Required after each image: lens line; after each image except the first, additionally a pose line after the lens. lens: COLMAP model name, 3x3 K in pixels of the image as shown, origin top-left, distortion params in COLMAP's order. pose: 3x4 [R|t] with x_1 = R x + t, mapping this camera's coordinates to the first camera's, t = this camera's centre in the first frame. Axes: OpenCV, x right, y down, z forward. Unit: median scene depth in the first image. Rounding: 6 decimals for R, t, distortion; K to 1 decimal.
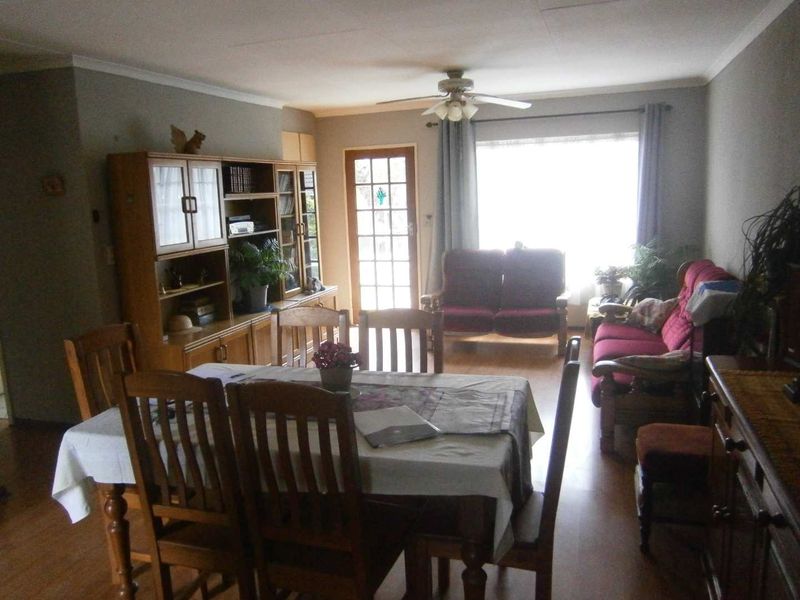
lens RADIAL K [[620.9, 0, 400.0], [0, 620.9, 300.0], [0, 0, 1]] dist [-0.033643, 0.003190]
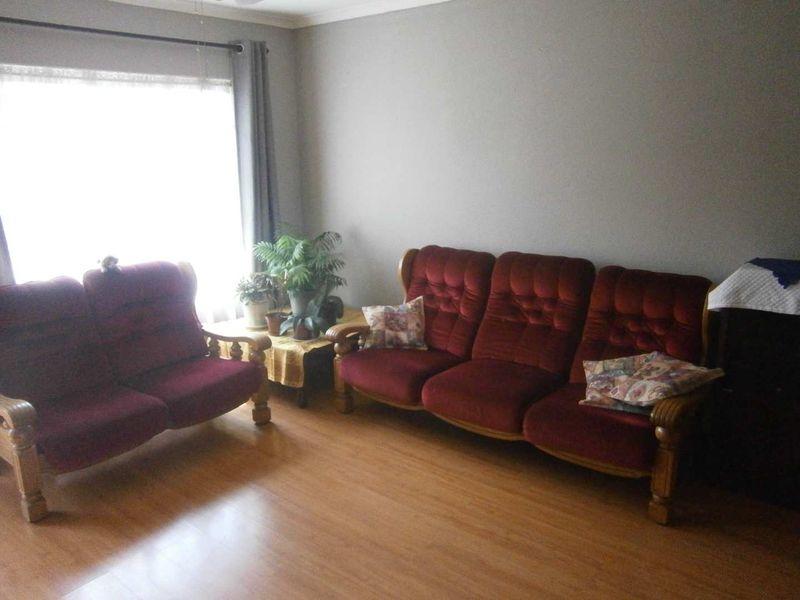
lens RADIAL K [[620.9, 0, 400.0], [0, 620.9, 300.0], [0, 0, 1]] dist [-0.033643, 0.003190]
pose [[0.347244, -0.201346, 0.915905, -0.239548], [0.150547, 0.975980, 0.157476, -0.106583], [-0.925612, 0.083204, 0.369215, 0.569457]]
